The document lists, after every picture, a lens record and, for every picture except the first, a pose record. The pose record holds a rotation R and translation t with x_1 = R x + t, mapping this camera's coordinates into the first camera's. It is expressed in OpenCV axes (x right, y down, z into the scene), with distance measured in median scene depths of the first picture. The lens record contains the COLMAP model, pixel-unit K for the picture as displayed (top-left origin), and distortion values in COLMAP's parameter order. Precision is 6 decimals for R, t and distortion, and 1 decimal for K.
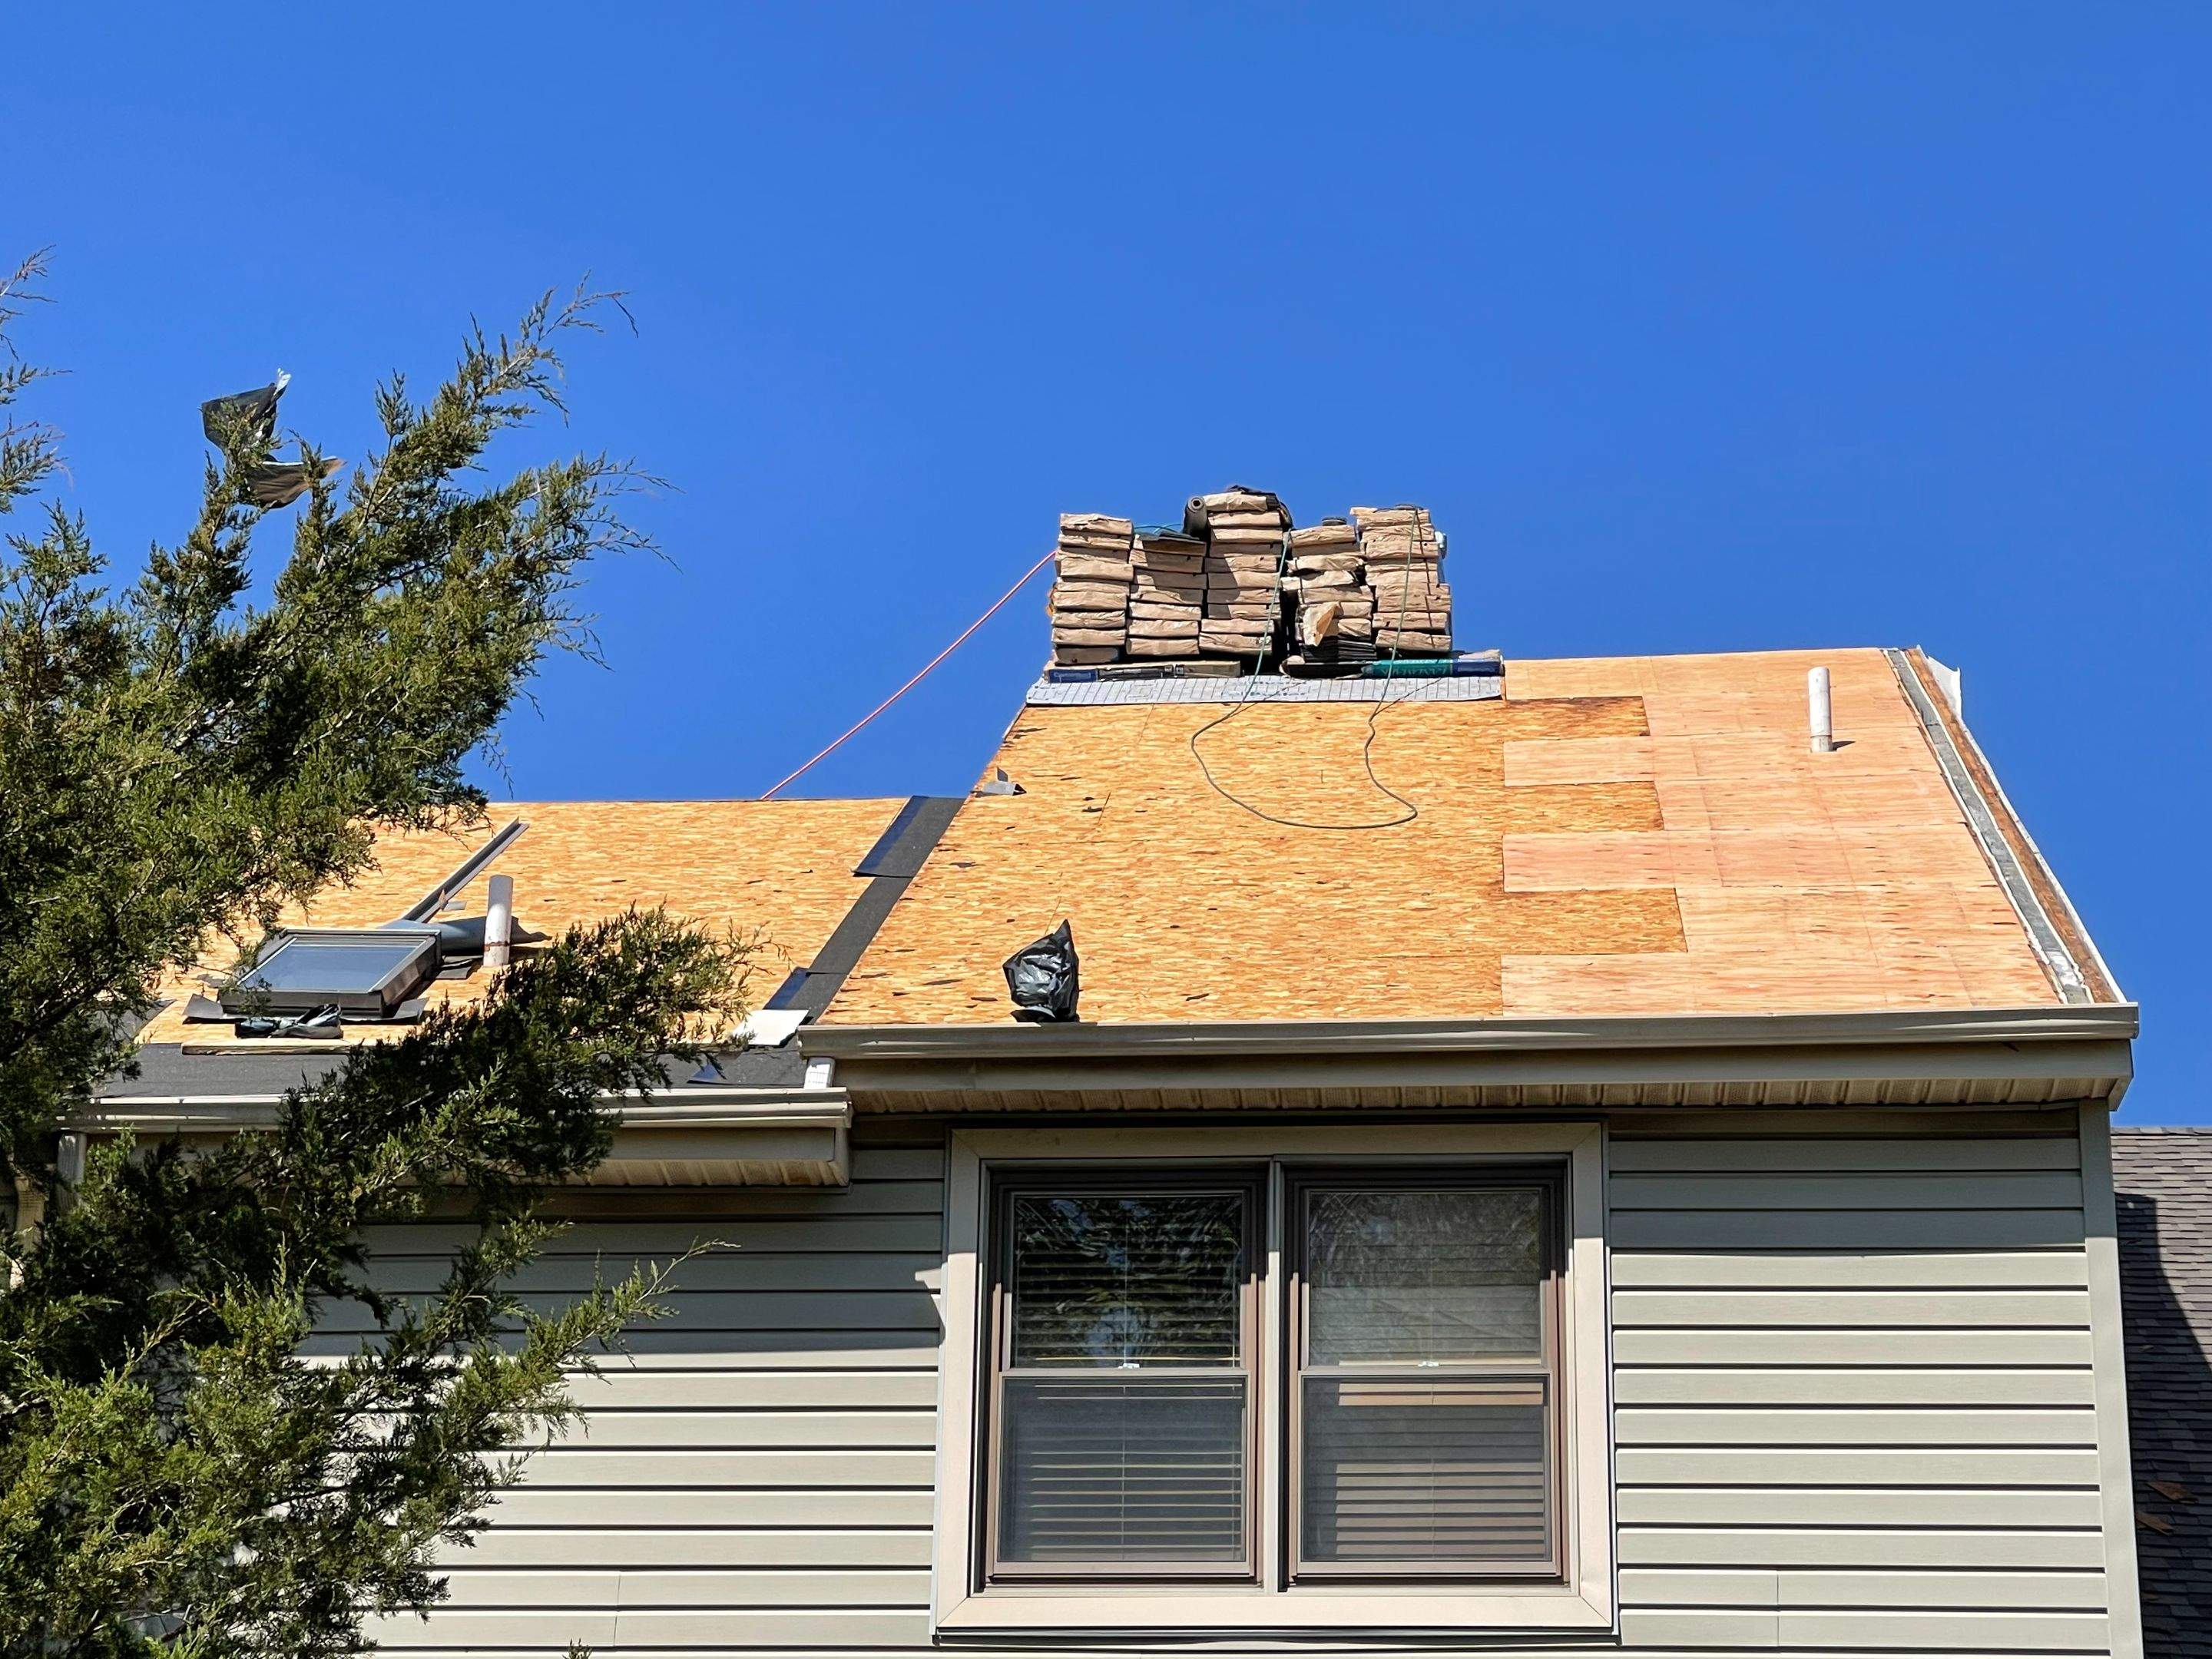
lens RADIAL K [[4972.7, 0, 1212.8], [0, 4972.7, 944.2], [0, 0, 1]] dist [0.134576, 0.085135]
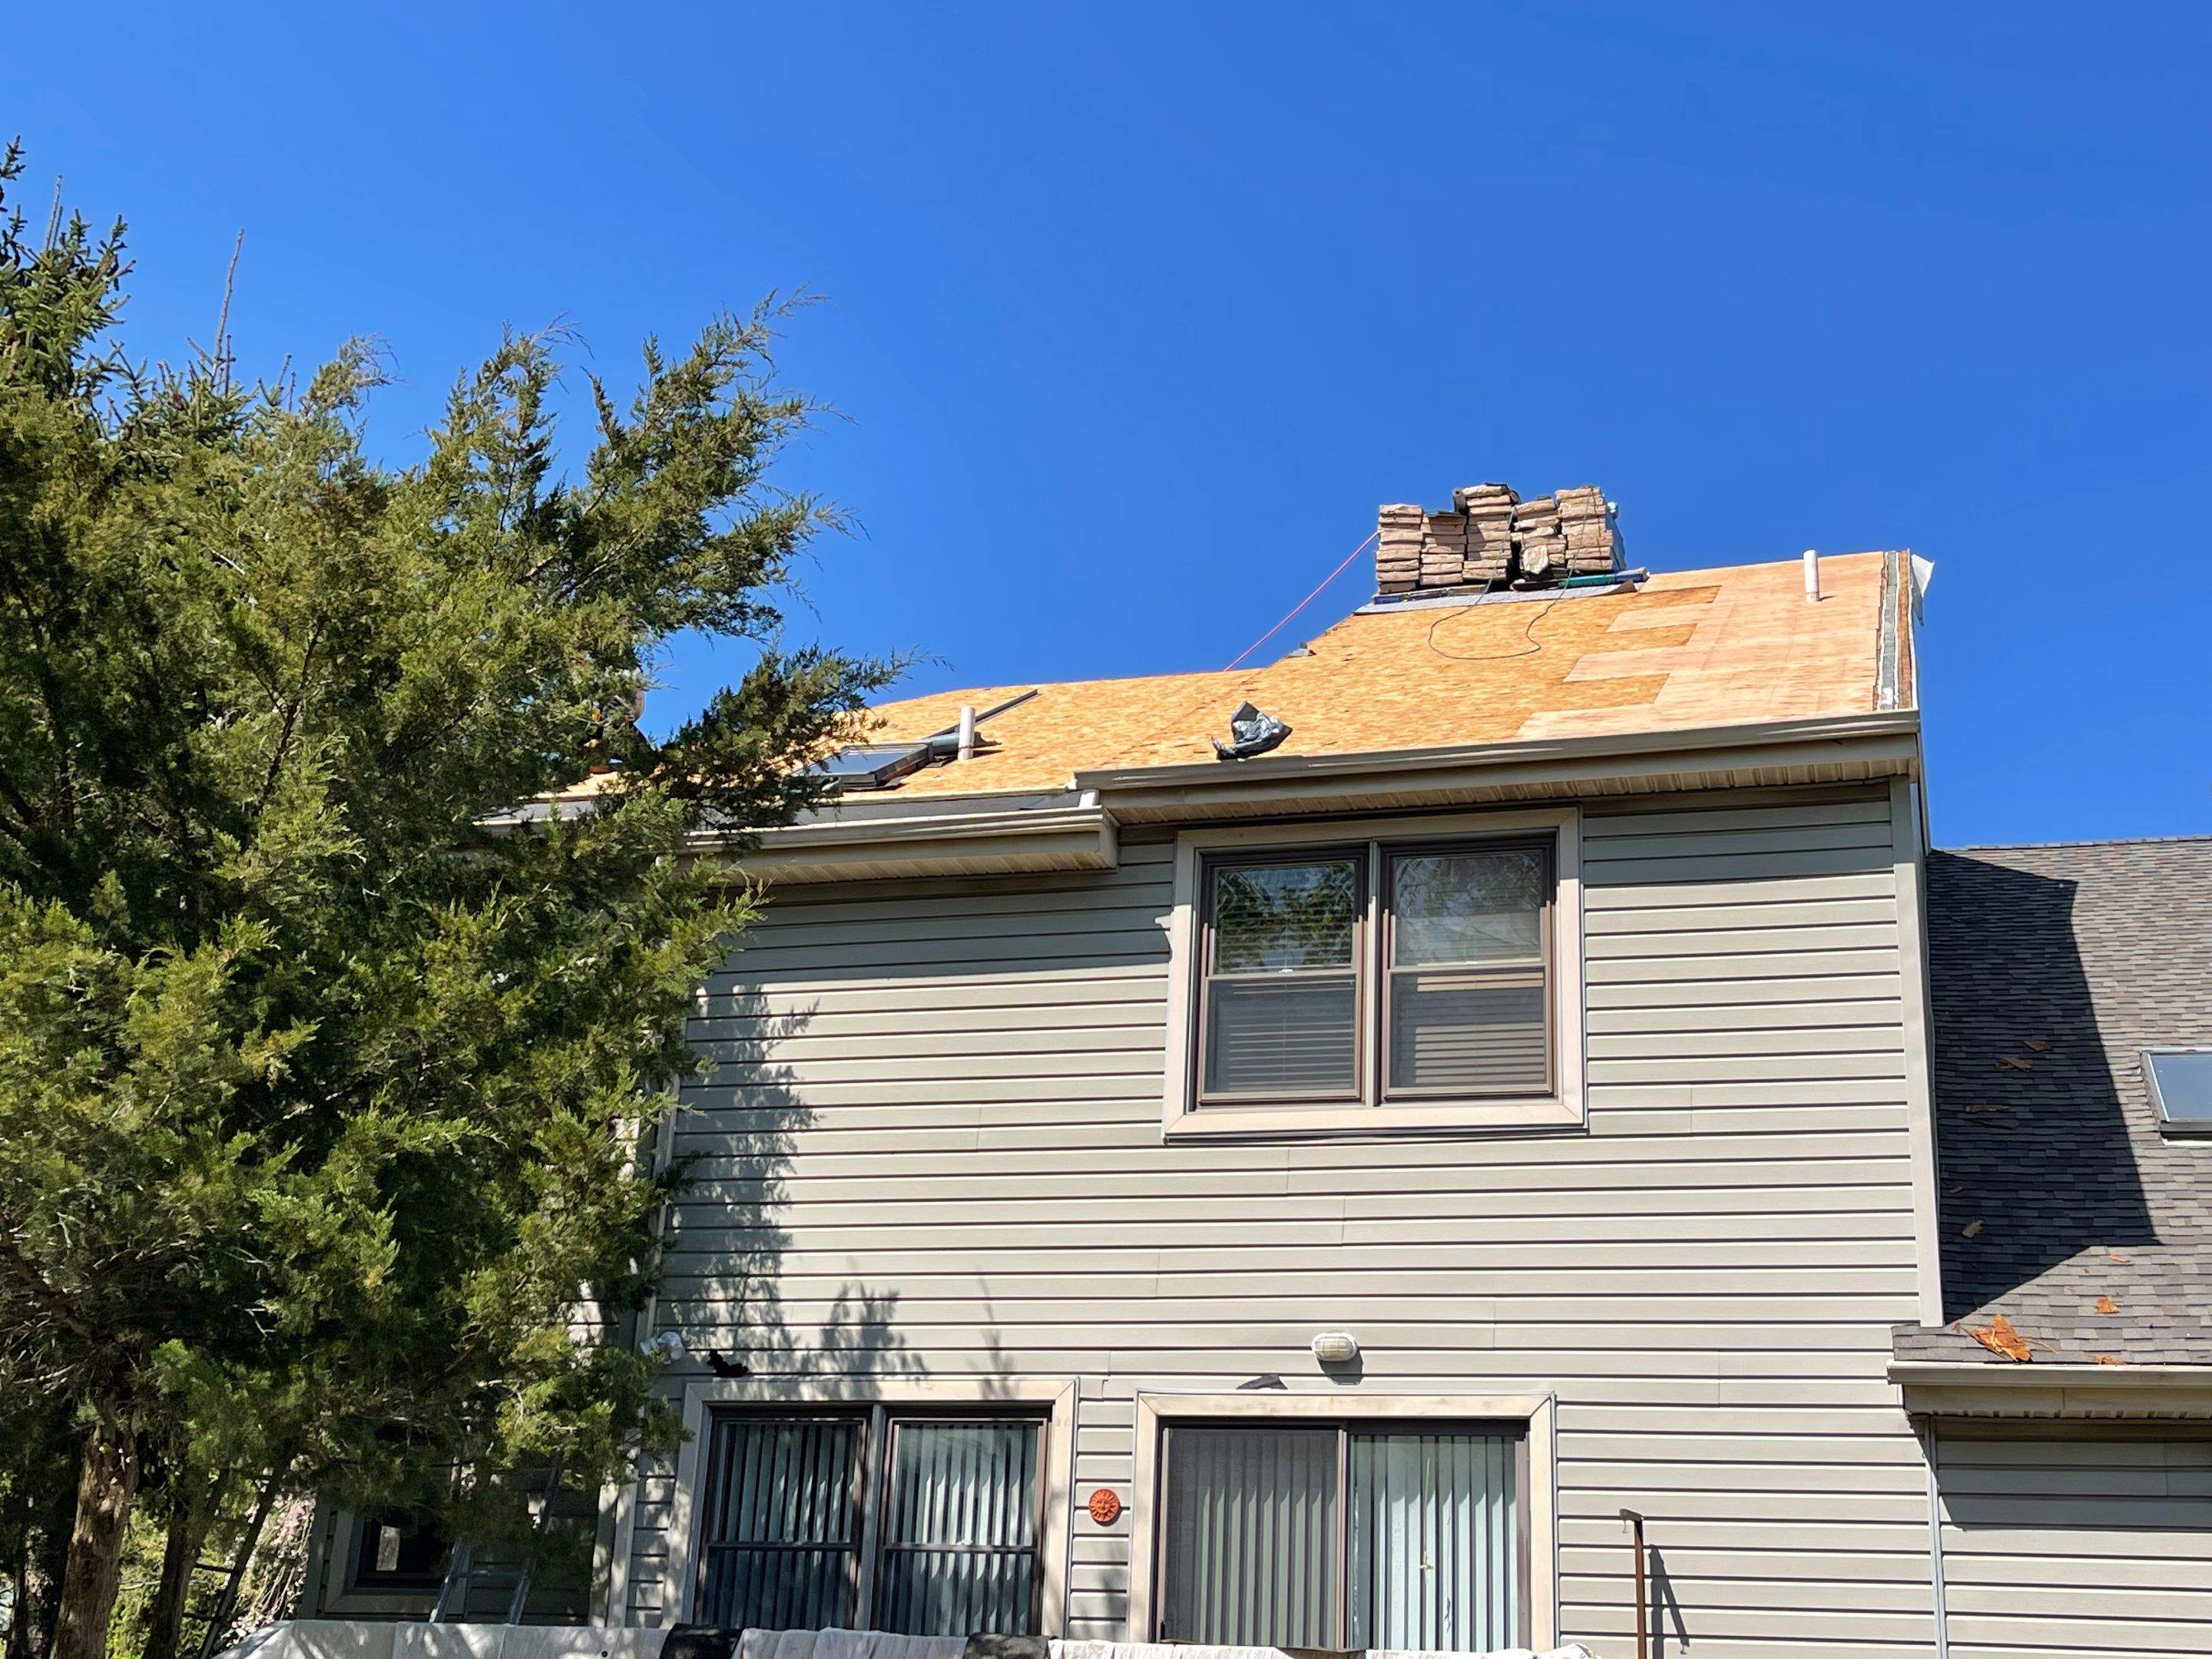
lens RADIAL K [[2679.0, 0, 1106.0], [0, 2679.0, 829.5], [0, 0, 1]] dist [0.053398, -0.057651]
pose [[0.977415, -0.044821, -0.206521, 0.106502], [0.045248, 0.998972, -0.002657, 0.038354], [0.206428, -0.006748, 0.978438, 0.138633]]
